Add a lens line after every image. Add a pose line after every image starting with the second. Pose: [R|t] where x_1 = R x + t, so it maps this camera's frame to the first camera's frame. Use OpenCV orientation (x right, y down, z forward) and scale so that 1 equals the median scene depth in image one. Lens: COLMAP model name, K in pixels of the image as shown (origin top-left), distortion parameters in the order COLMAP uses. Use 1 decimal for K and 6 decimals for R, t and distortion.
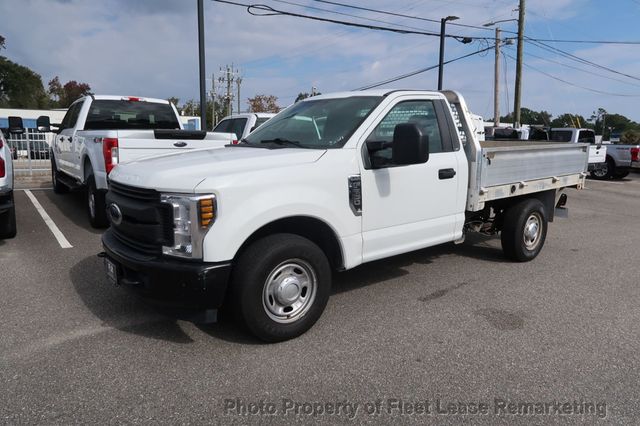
lens RADIAL K [[448.6, 0, 318.4], [0, 448.6, 210.1], [0, 0, 1]] dist [-0.039585, 0.029729]
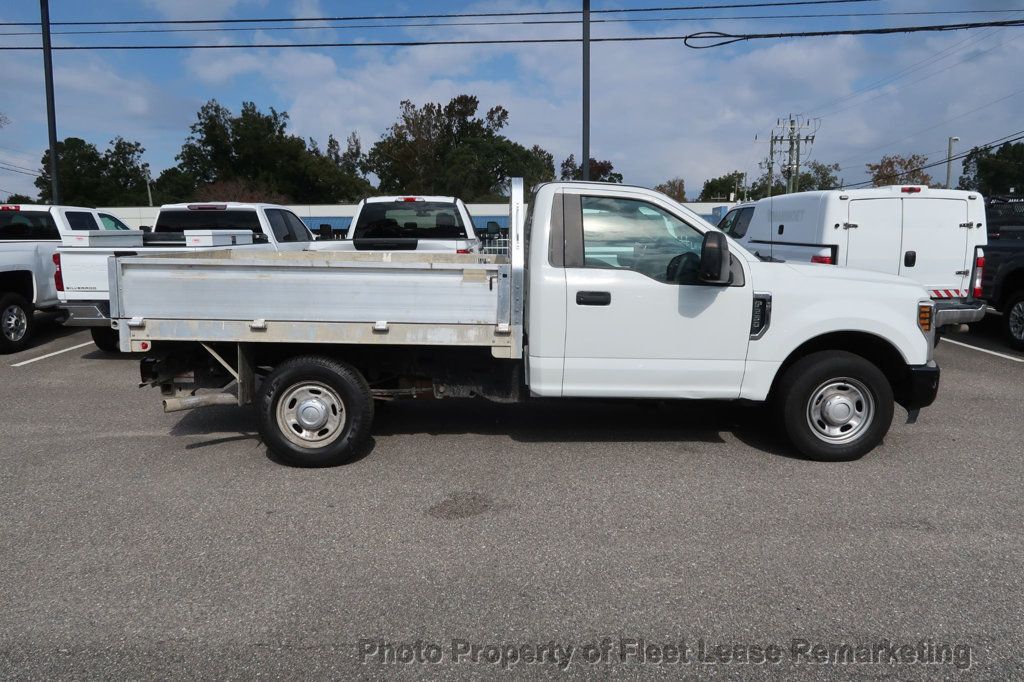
lens RADIAL K [[717.7, 0, 509.5], [0, 717.7, 336.4], [0, 0, 1]] dist [-0.039585, 0.029729]
pose [[0.805371, 0.059275, -0.589801, 0.929398], [-0.070425, 0.997509, 0.004085, -0.028386], [0.588573, 0.038246, 0.807539, 0.094233]]
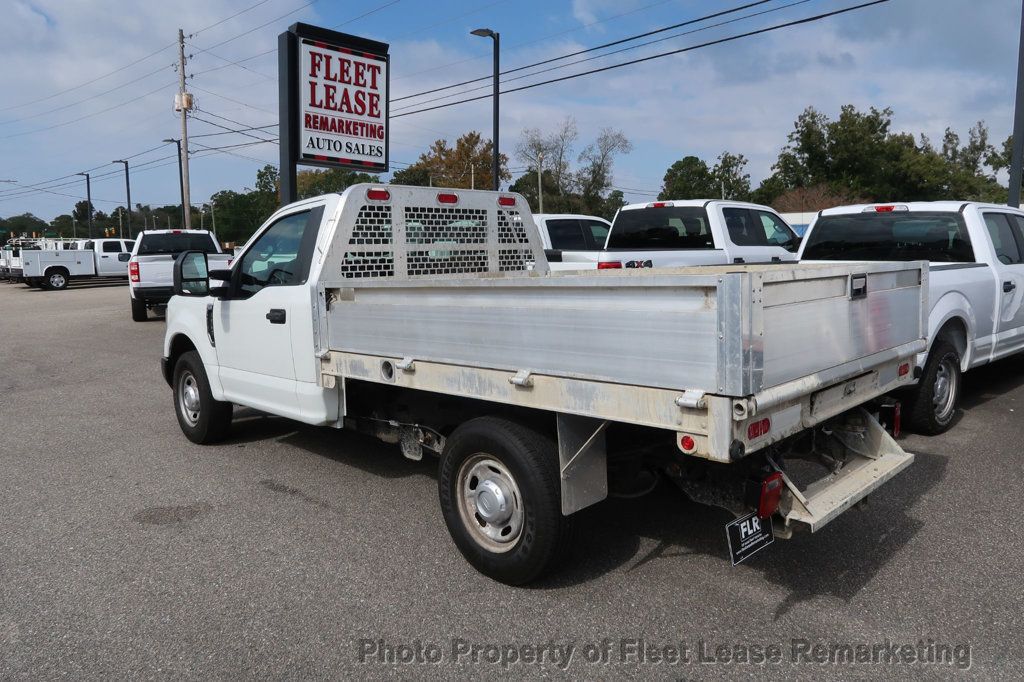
lens RADIAL K [[717.7, 0, 509.5], [0, 717.7, 336.4], [0, 0, 1]] dist [-0.039585, 0.029729]
pose [[0.114792, 0.101772, -0.988163, 1.313961], [-0.140252, 0.986434, 0.085302, -0.180217], [0.983439, 0.128800, 0.127508, 1.119586]]
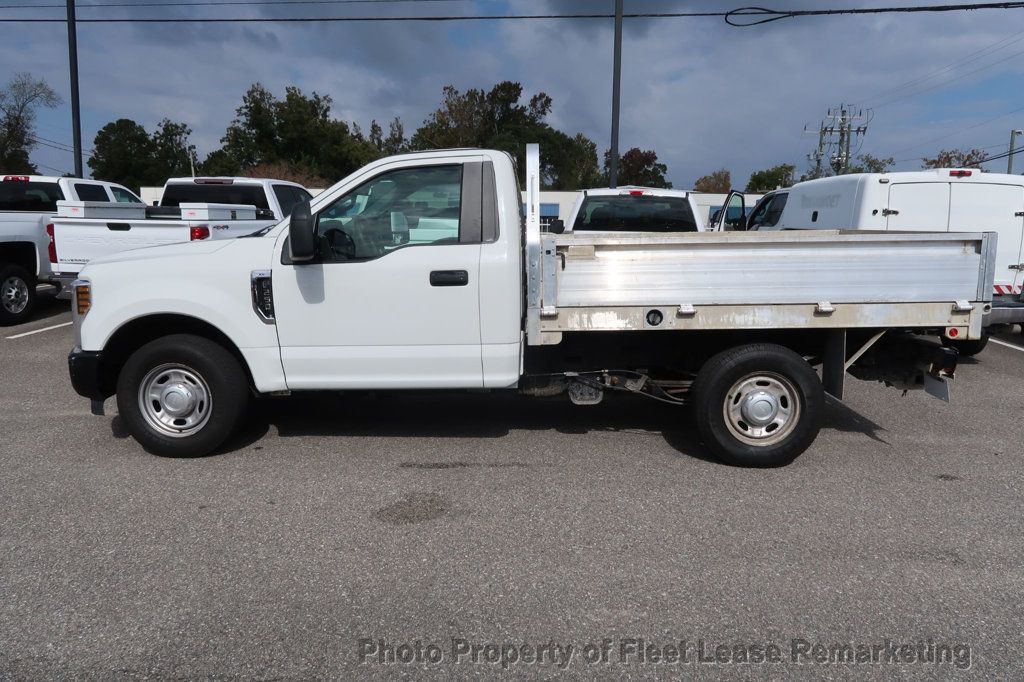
lens RADIAL K [[717.7, 0, 509.5], [0, 717.7, 336.4], [0, 0, 1]] dist [-0.039585, 0.029729]
pose [[0.769684, 0.091899, -0.631776, 0.929776], [-0.099528, 0.994758, 0.023446, -0.028368], [0.630619, 0.044834, 0.774797, 0.239969]]
